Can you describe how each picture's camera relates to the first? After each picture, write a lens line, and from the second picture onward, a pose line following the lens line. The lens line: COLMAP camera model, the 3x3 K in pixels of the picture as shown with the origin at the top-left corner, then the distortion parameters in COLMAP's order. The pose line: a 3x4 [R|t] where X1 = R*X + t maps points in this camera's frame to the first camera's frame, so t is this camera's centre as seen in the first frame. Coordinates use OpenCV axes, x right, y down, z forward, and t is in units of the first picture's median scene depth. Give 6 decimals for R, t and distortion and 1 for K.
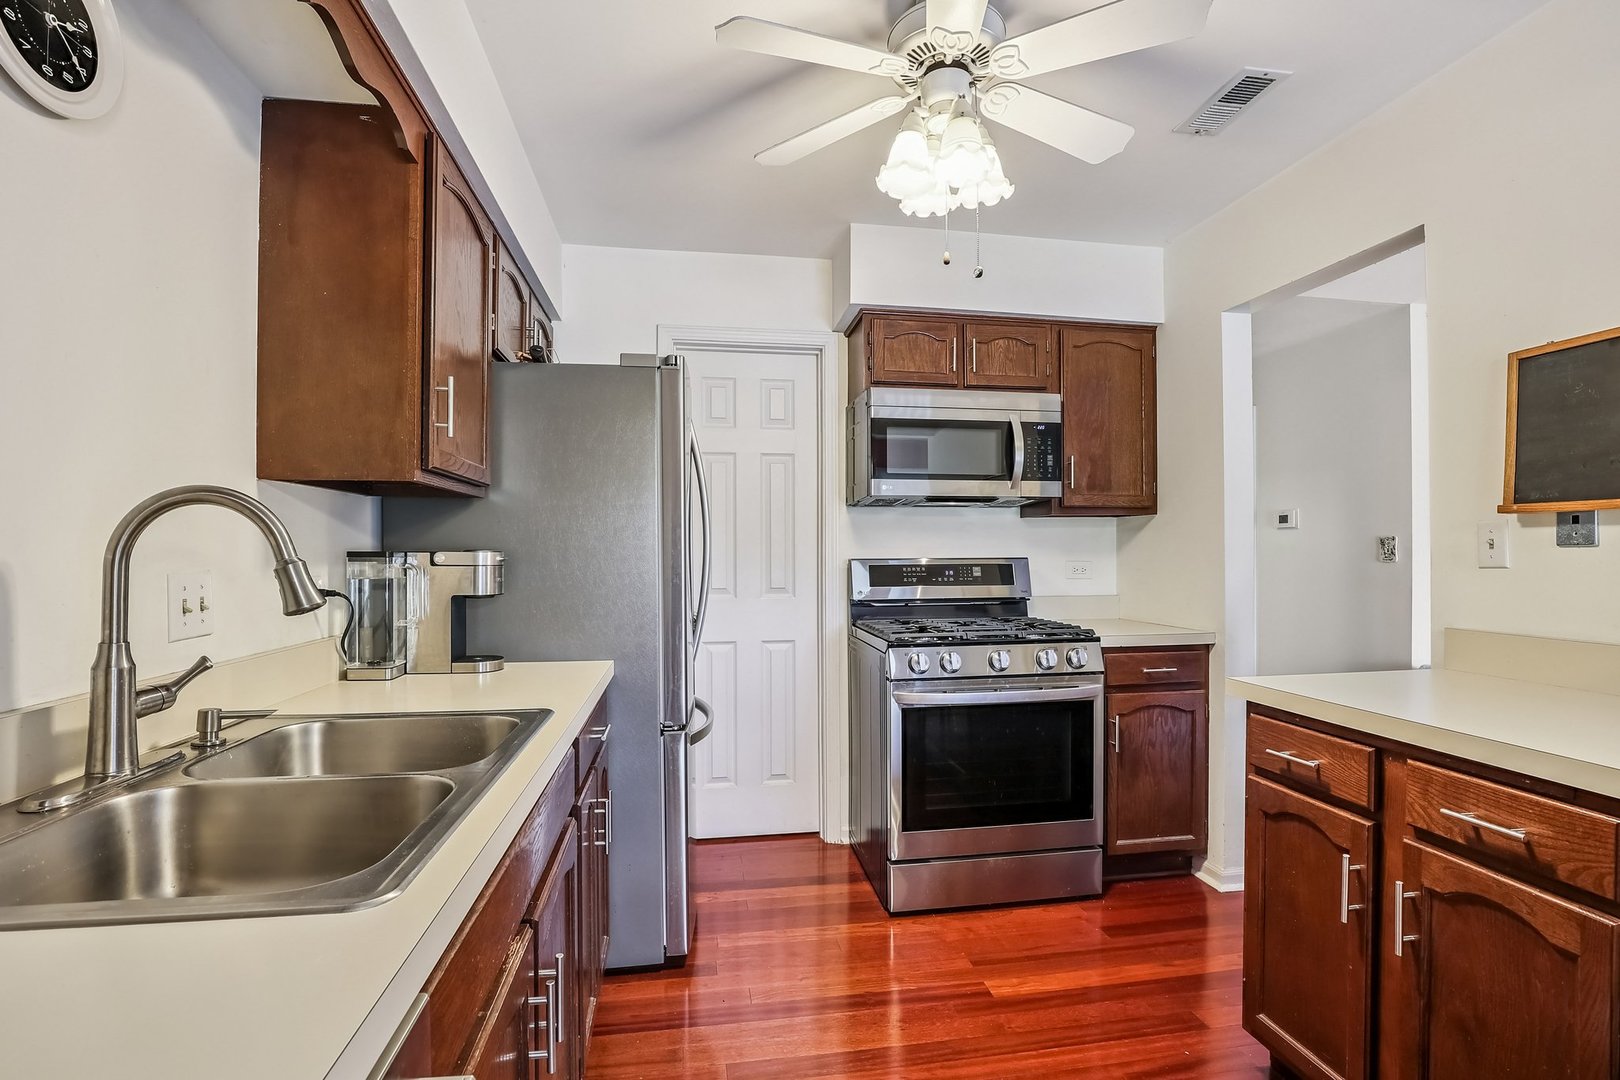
lens RADIAL K [[729.0, 0, 789.5], [0, 729.0, 543.6], [0, 0, 1]] dist [-0.002299, 0.000031]
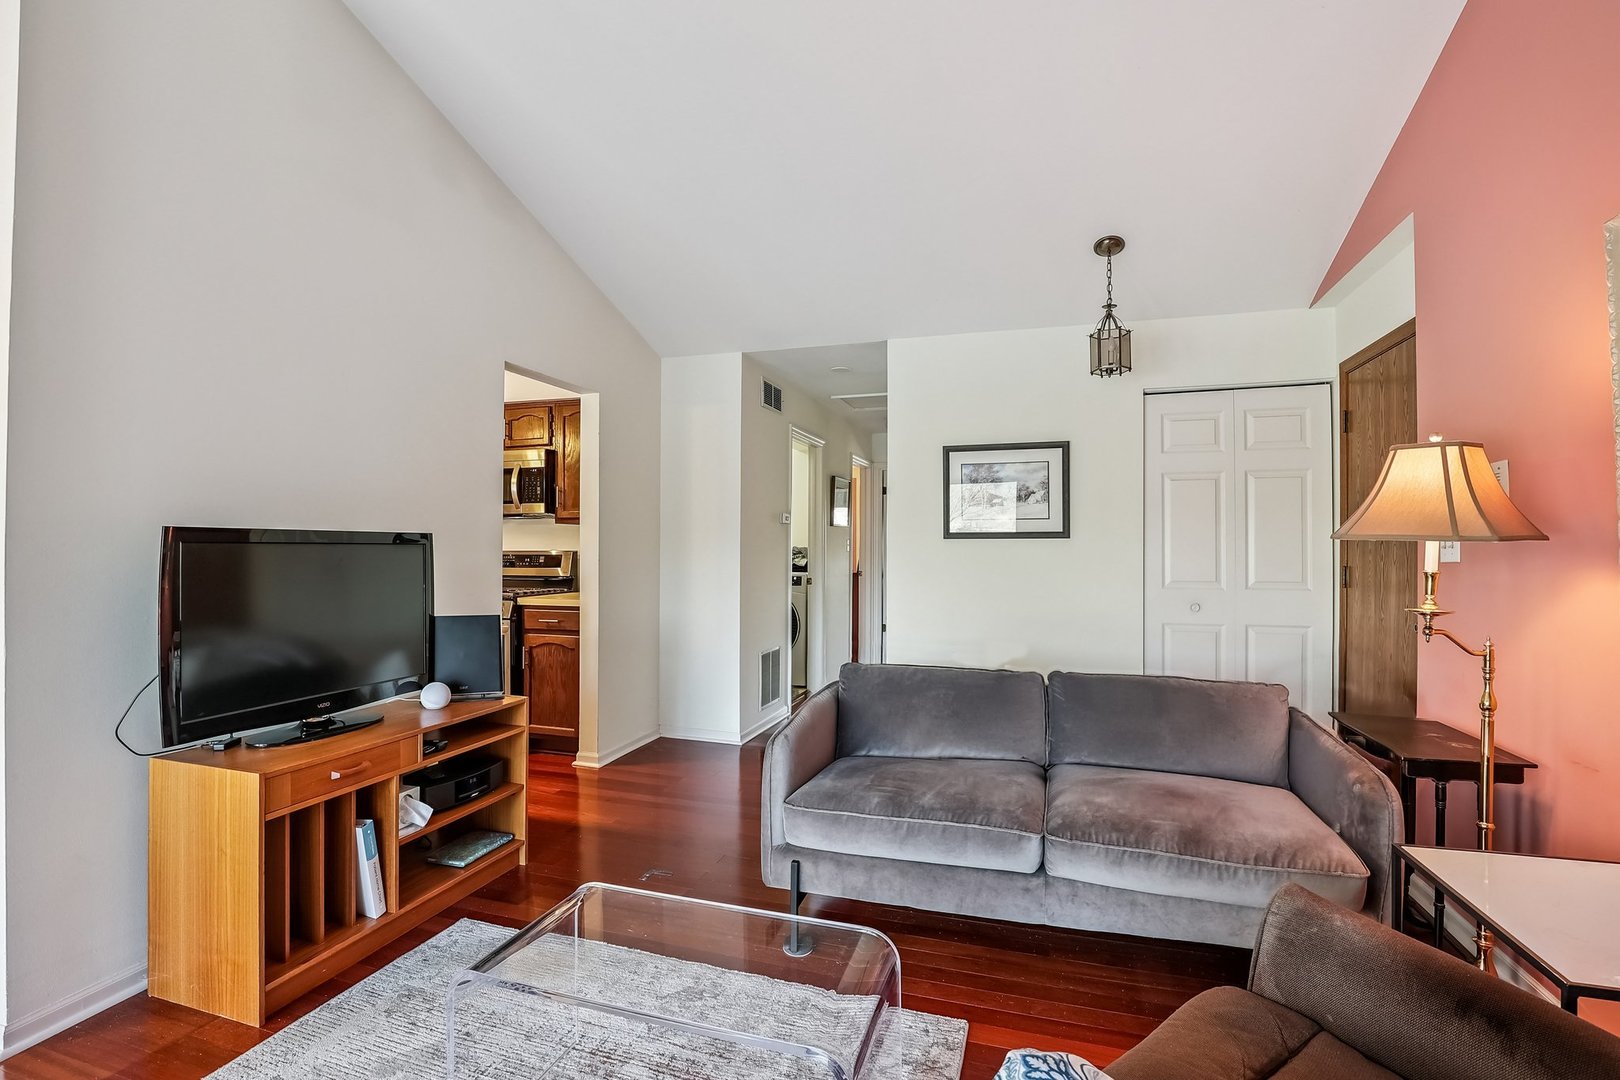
lens RADIAL K [[729.0, 0, 789.5], [0, 729.0, 543.6], [0, 0, 1]] dist [-0.002299, 0.000031]
pose [[0.889367, 0.004185, -0.457175, 1.565580], [-0.000160, 0.999961, 0.008841, -0.010652], [0.457194, -0.007790, 0.889333, -0.169573]]
